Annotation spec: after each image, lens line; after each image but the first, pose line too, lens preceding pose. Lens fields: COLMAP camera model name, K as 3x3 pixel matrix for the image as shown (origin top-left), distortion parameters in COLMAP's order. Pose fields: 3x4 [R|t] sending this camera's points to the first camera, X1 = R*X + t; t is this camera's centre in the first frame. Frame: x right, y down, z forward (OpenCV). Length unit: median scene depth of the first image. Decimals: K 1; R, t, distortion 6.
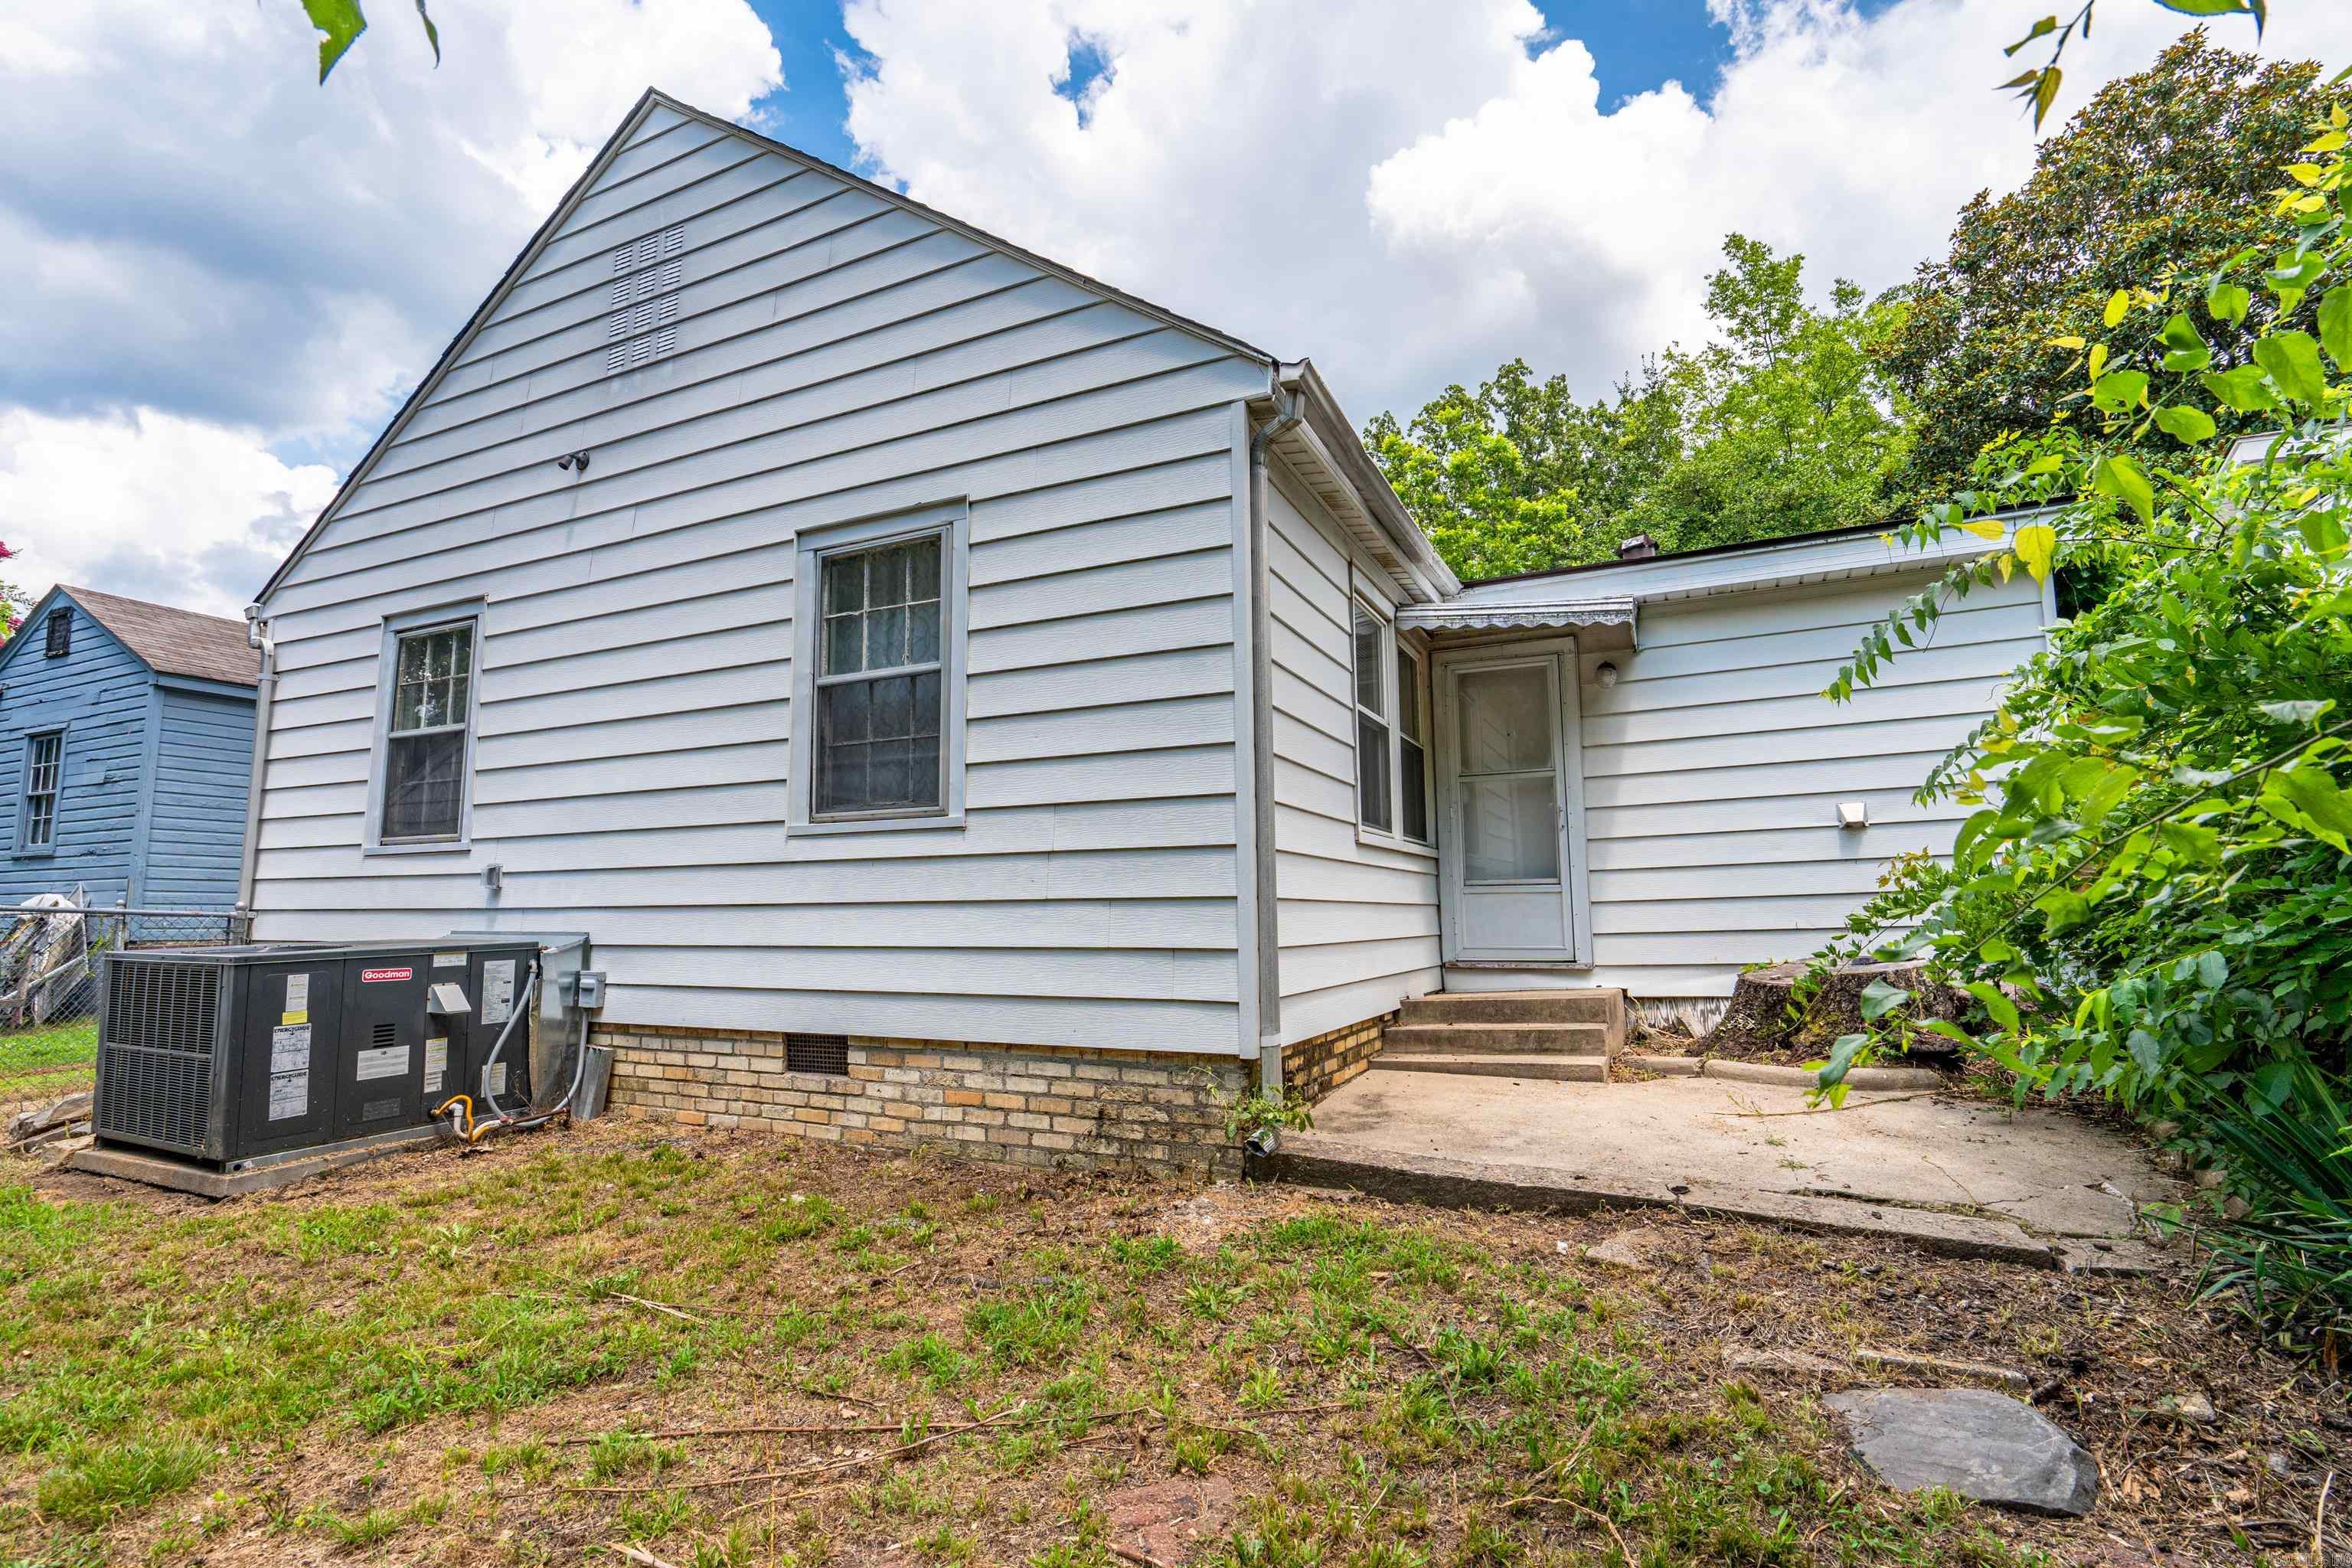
lens RADIAL K [[1074.1, 0, 1174.9], [0, 1074.1, 789.0], [0, 0, 1]] dist [-0.002044, 0.001068]
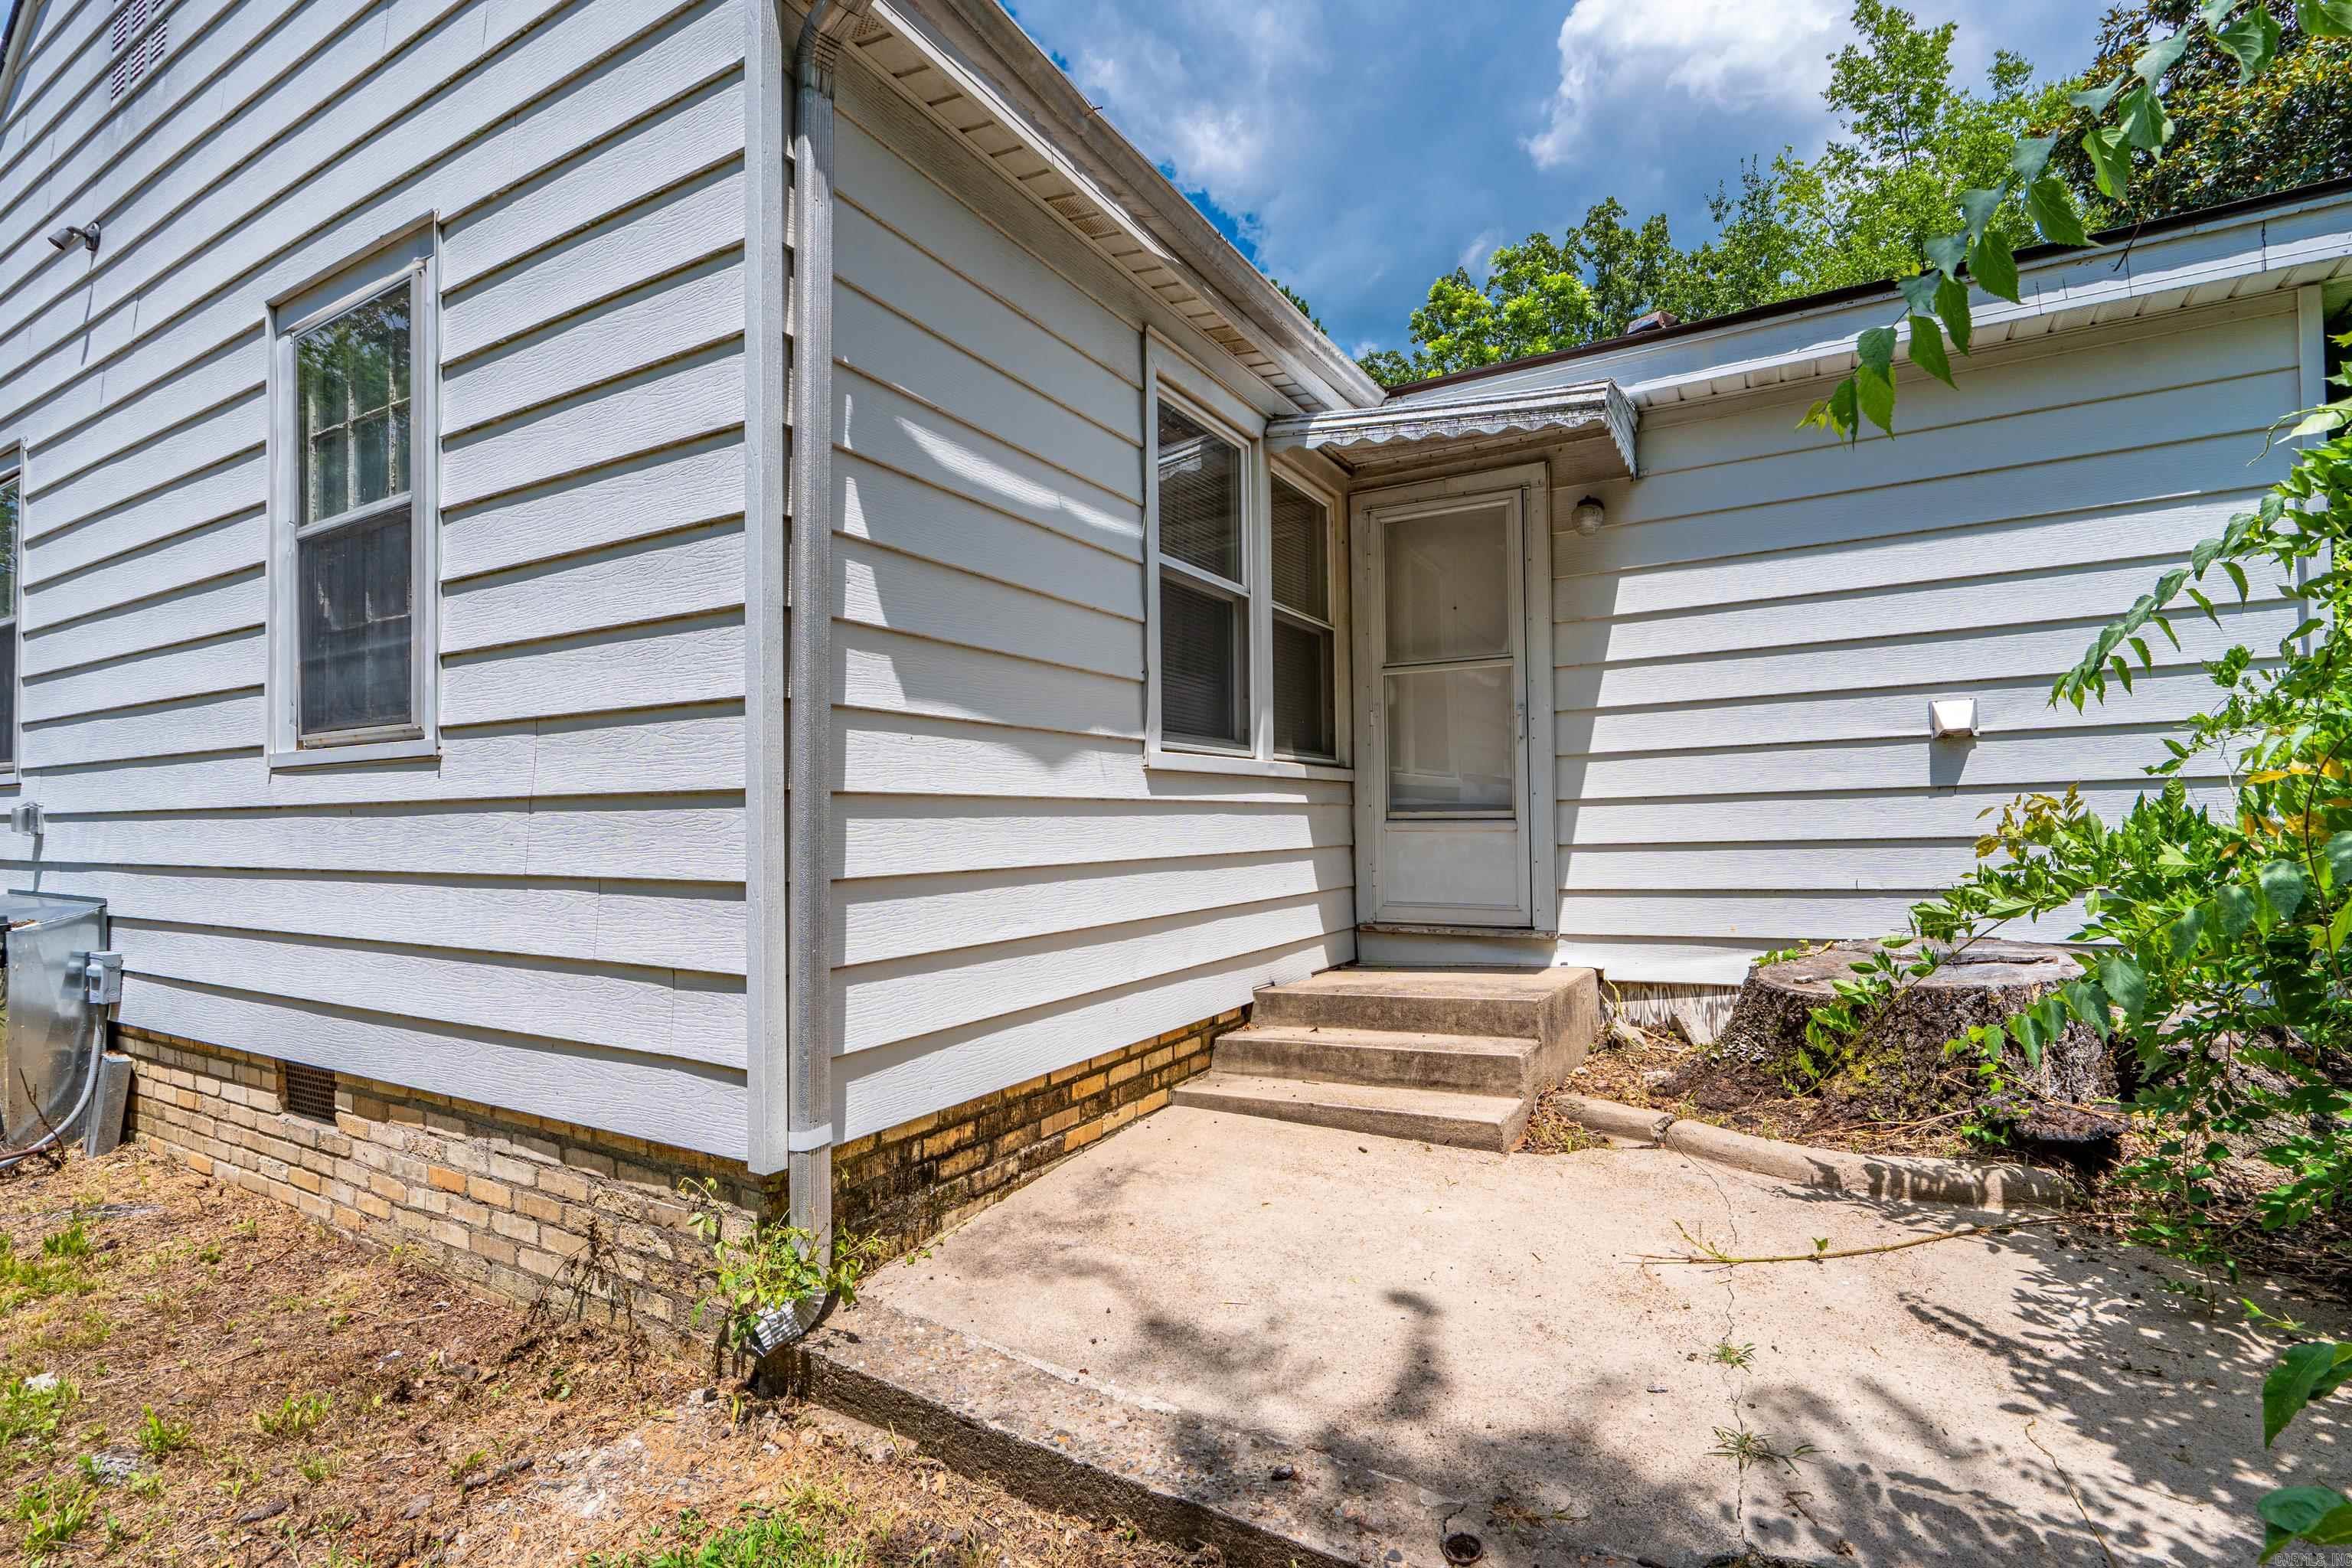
lens RADIAL K [[1074.1, 0, 1175.9], [0, 1074.1, 795.6], [0, 0, 1]] dist [-0.002044, 0.001068]
pose [[0.996561, -0.004531, -0.082734, 0.227959], [0.012354, 0.995468, 0.094293, 0.003582], [0.081932, -0.094991, 0.992101, 0.330511]]
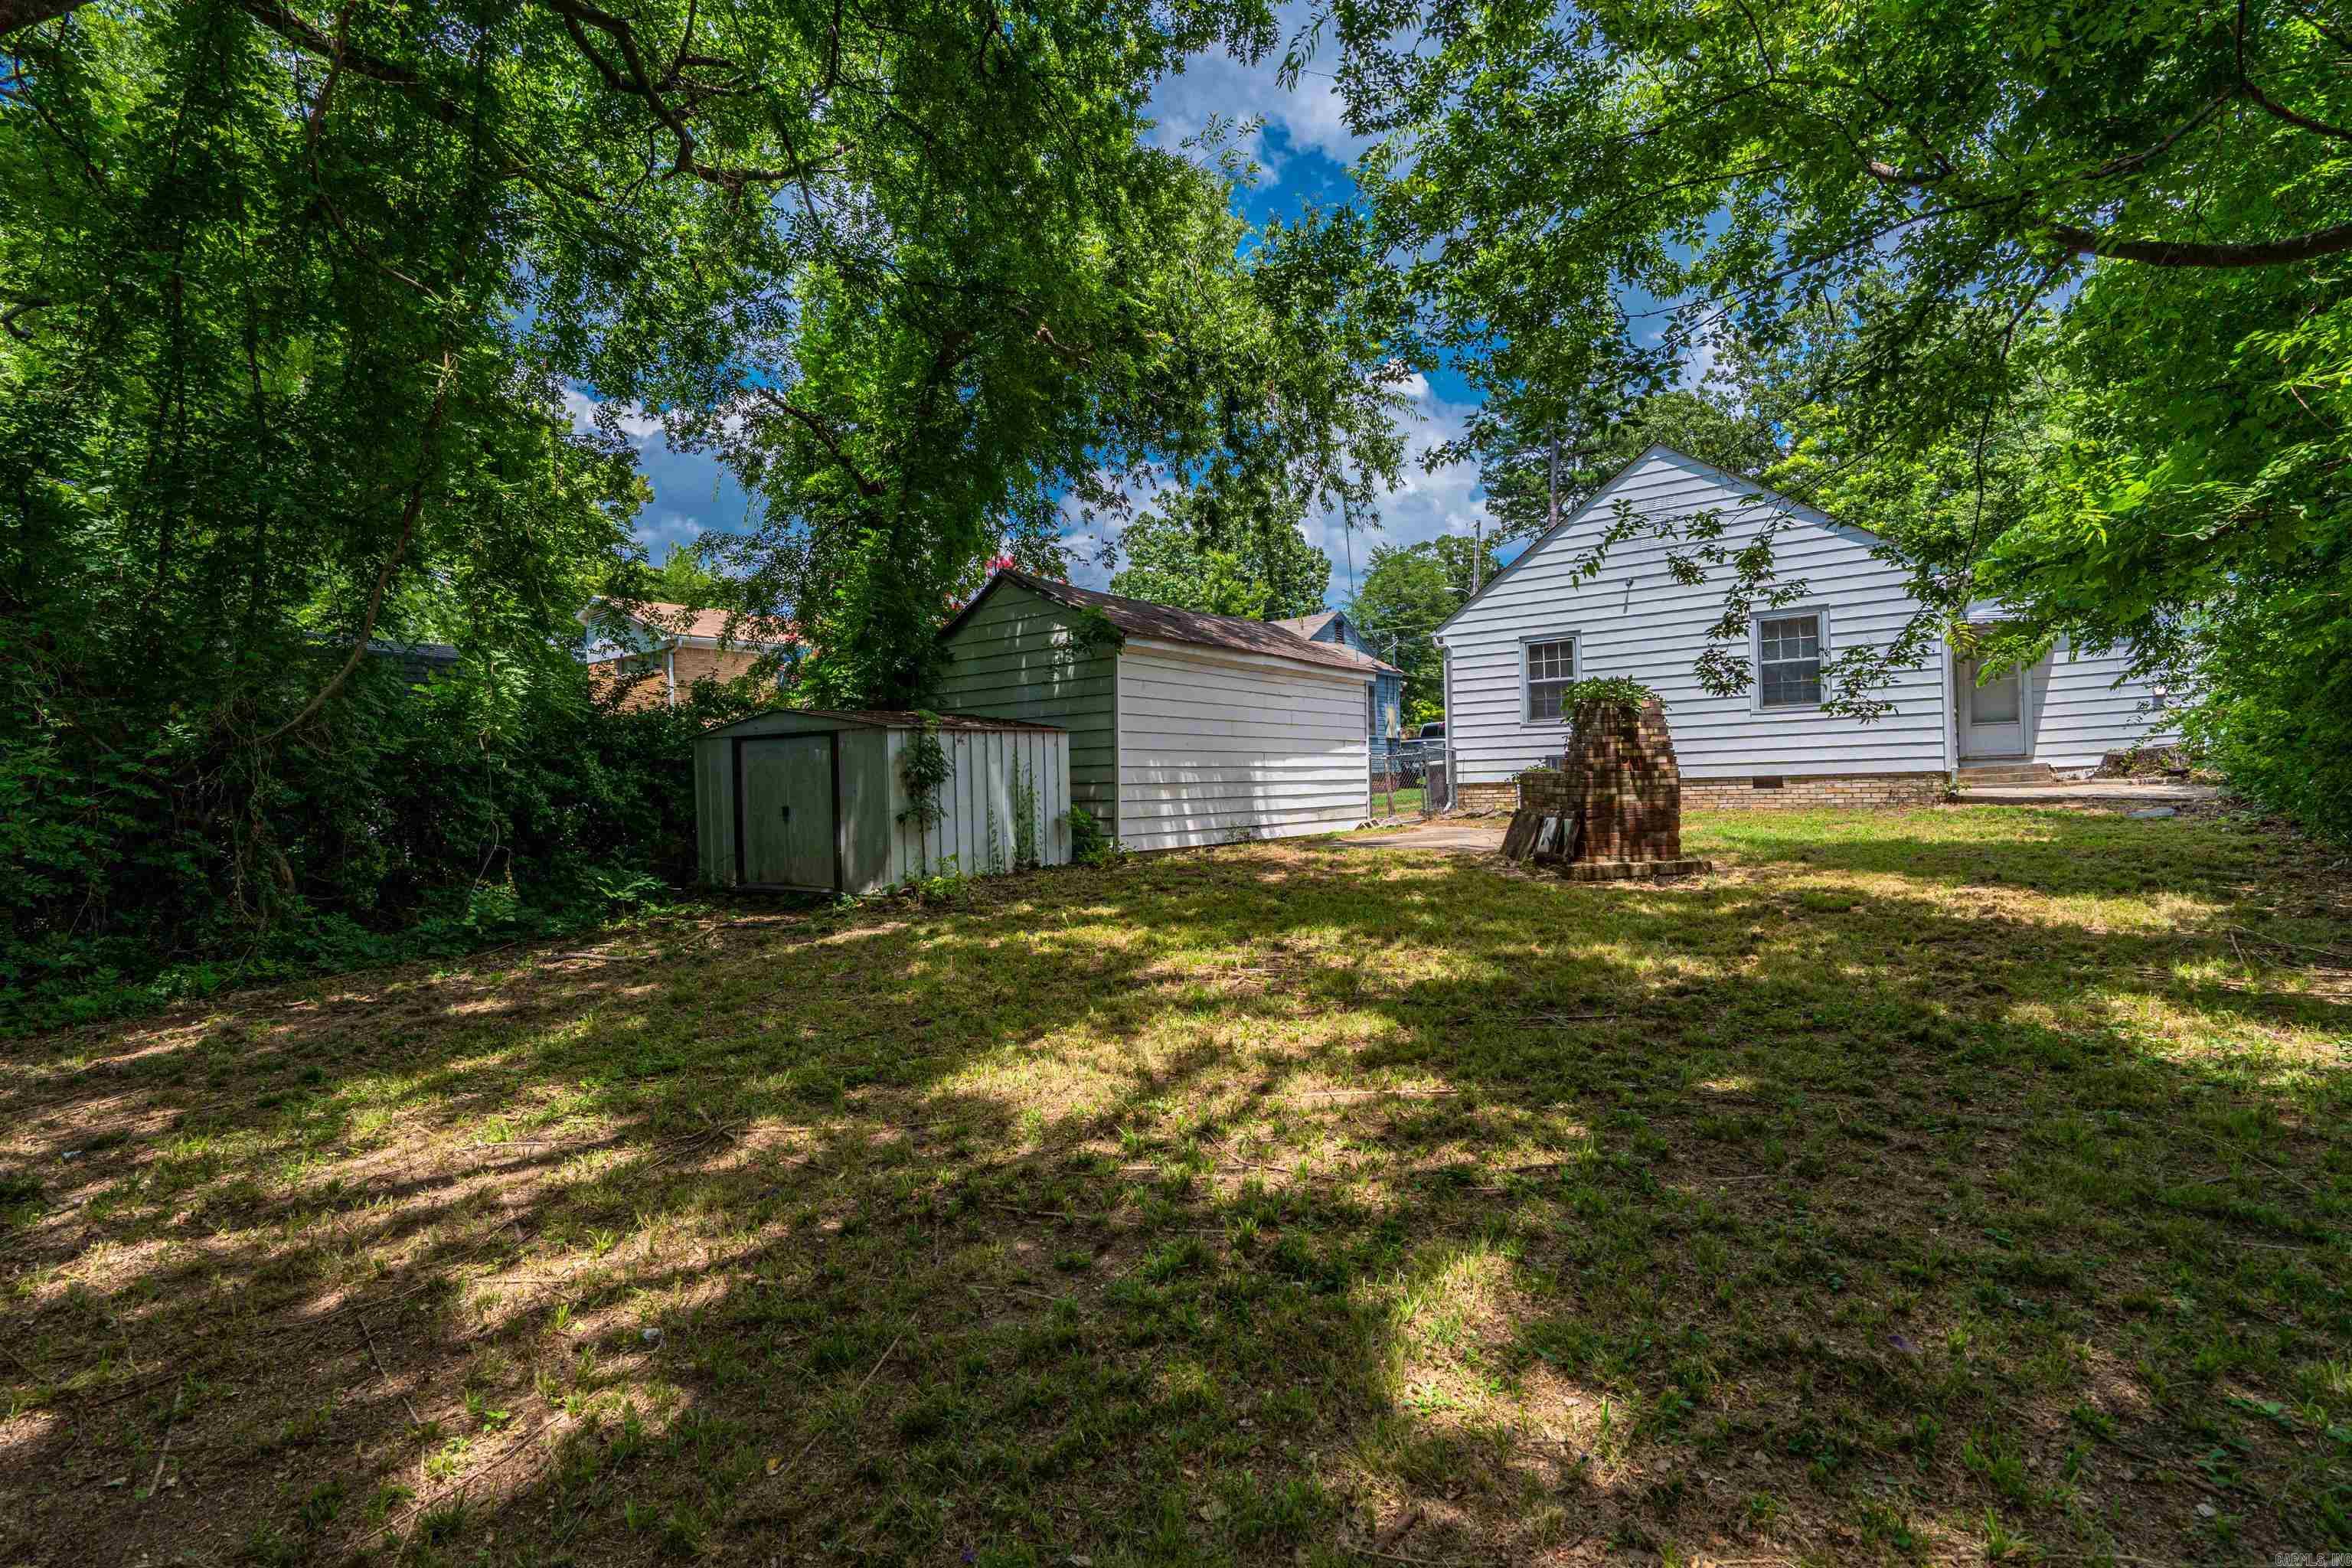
lens RADIAL K [[1074.1, 0, 1171.4], [0, 1074.1, 782.5], [0, 0, 1]] dist [-0.002044, 0.001068]
pose [[0.979063, -0.020832, -0.202489, -1.188749], [0.042224, 0.993897, 0.101908, -0.125697], [0.199131, -0.108325, 0.973968, -2.040838]]
